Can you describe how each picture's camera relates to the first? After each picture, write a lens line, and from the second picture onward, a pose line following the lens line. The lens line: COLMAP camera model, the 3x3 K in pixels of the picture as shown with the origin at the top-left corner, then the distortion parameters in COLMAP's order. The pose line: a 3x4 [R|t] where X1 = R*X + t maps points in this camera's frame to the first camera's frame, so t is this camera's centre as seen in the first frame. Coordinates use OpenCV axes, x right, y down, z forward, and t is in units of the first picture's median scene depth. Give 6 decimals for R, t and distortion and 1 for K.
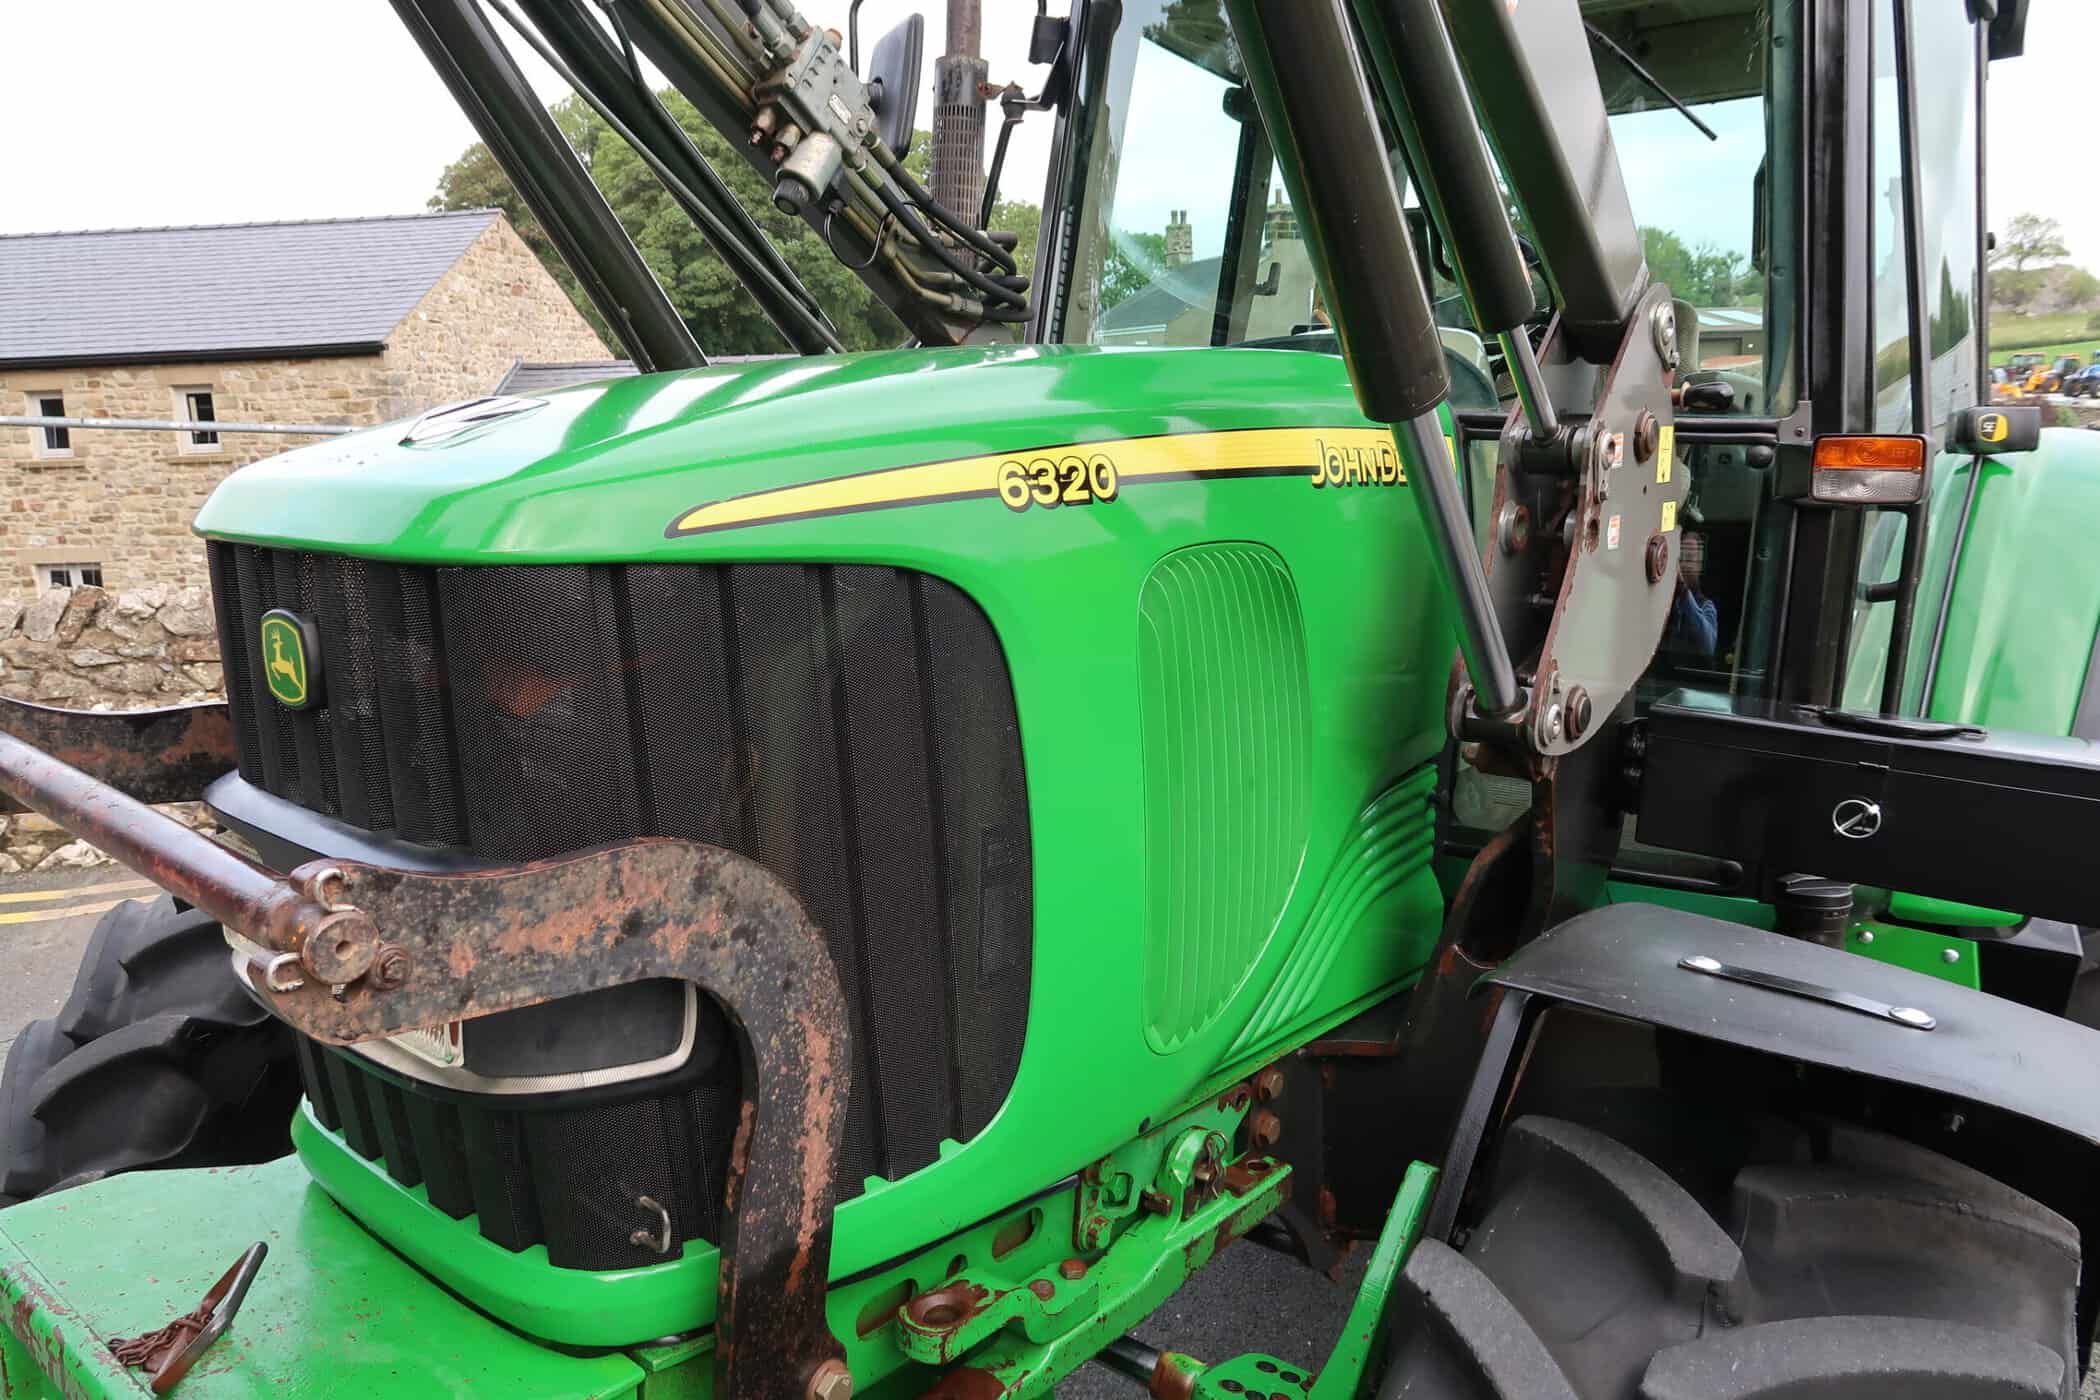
lens RADIAL K [[1440.6, 0, 1050.0], [0, 1440.6, 700.0], [0, 0, 1]] dist [-0.028278, 0.007132]
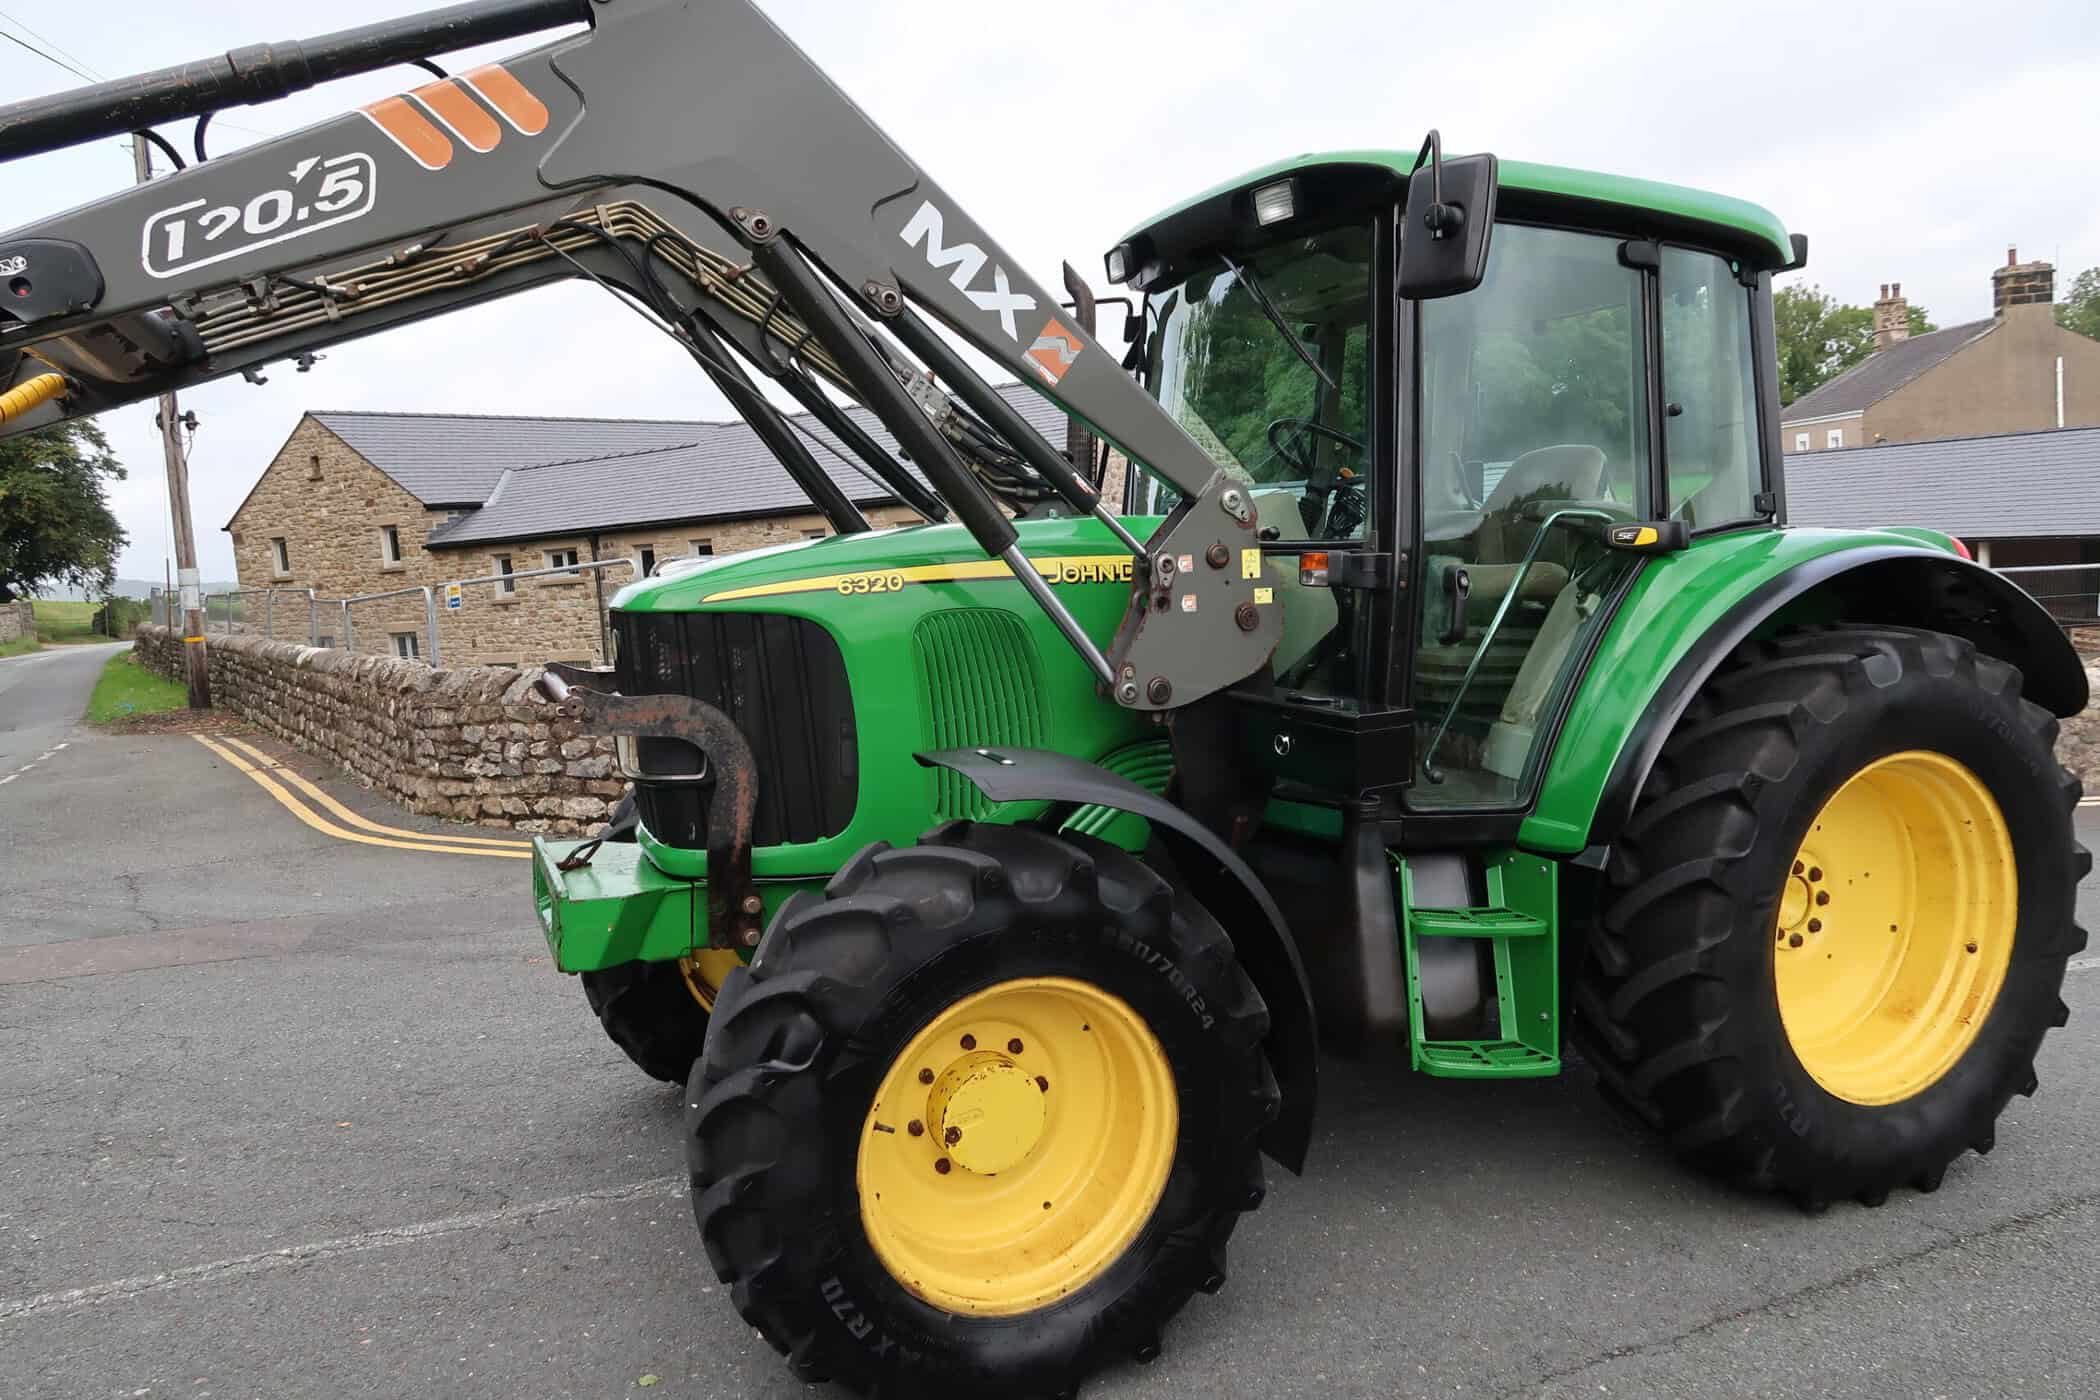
lens RADIAL K [[1449.5, 0, 1038.6], [0, 1449.5, 699.4], [0, 0, 1]] dist [-0.025913, 0.004929]
pose [[0.886234, 0.016204, -0.462954, 1.482530], [-0.051019, 0.996723, -0.062779, 0.203400], [0.460419, 0.079257, 0.884156, -1.152136]]
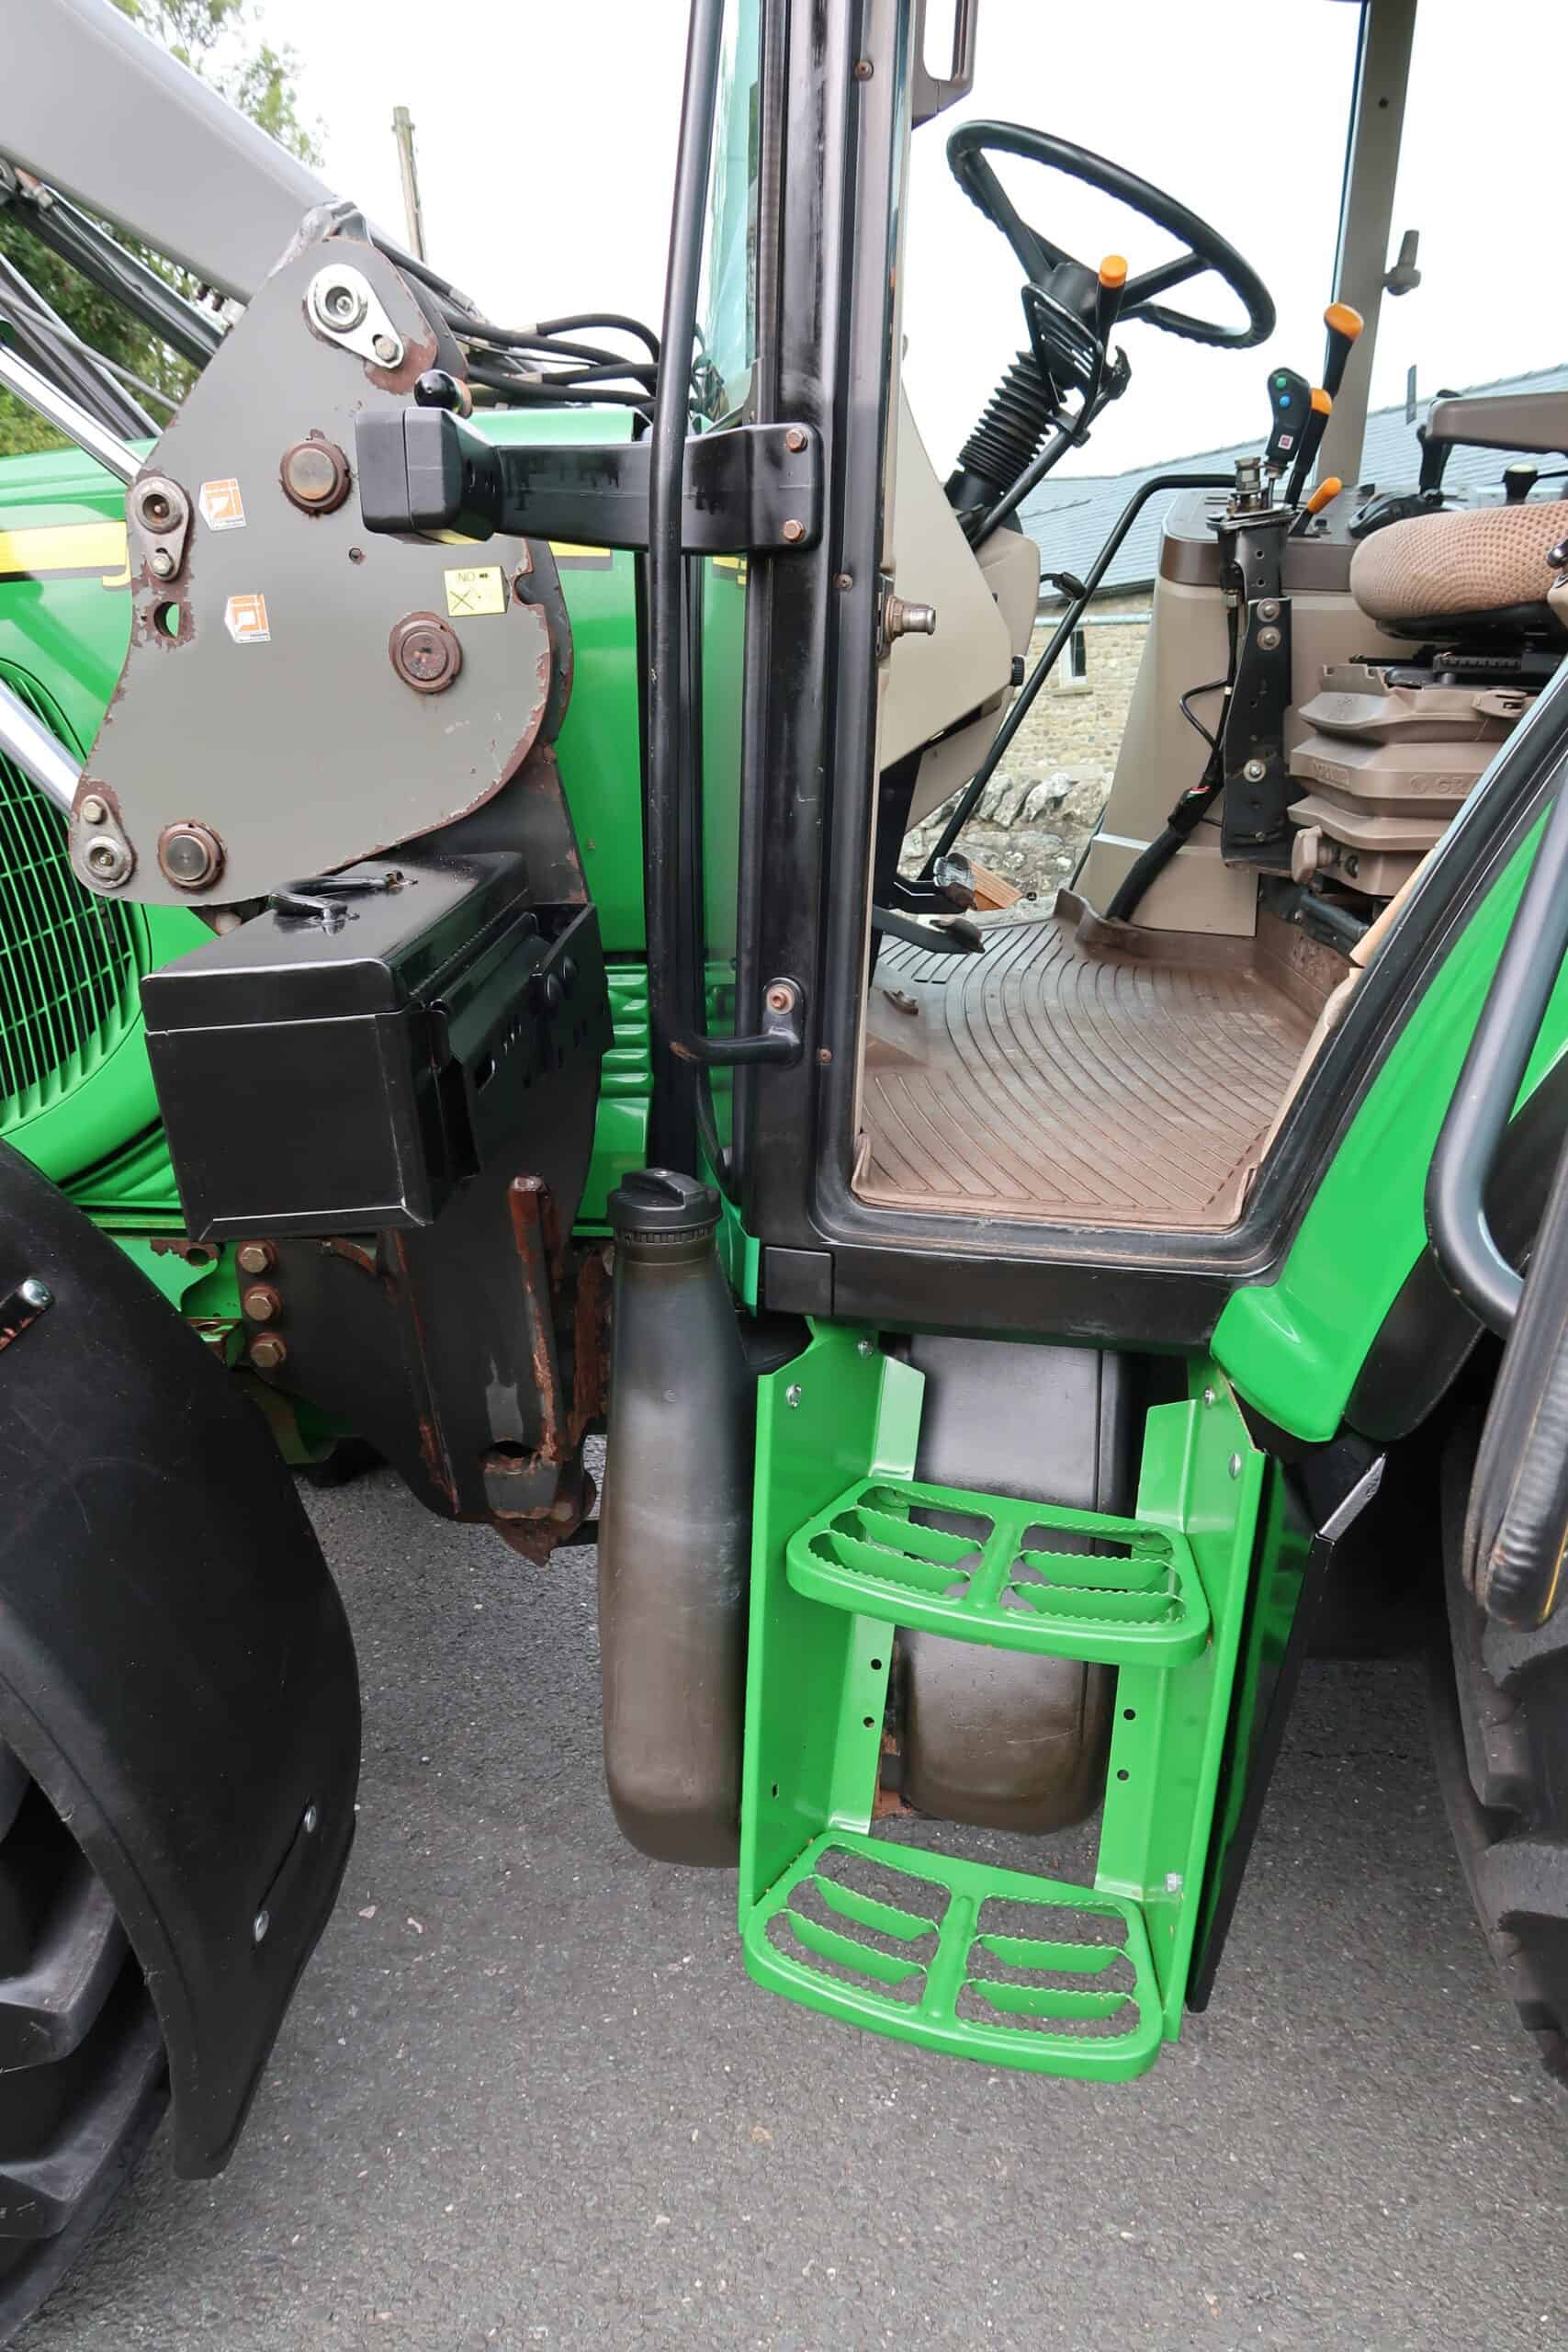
lens RADIAL K [[1608.8, 0, 791.9], [0, 1608.8, 1174.6], [0, 0, 1]] dist [-0.022719, 0.003194]
pose [[0.579410, 0.204493, -0.788965, 1.640161], [-0.092120, 0.978241, 0.185898, -0.018289], [0.809813, -0.035032, 0.585641, 0.942467]]
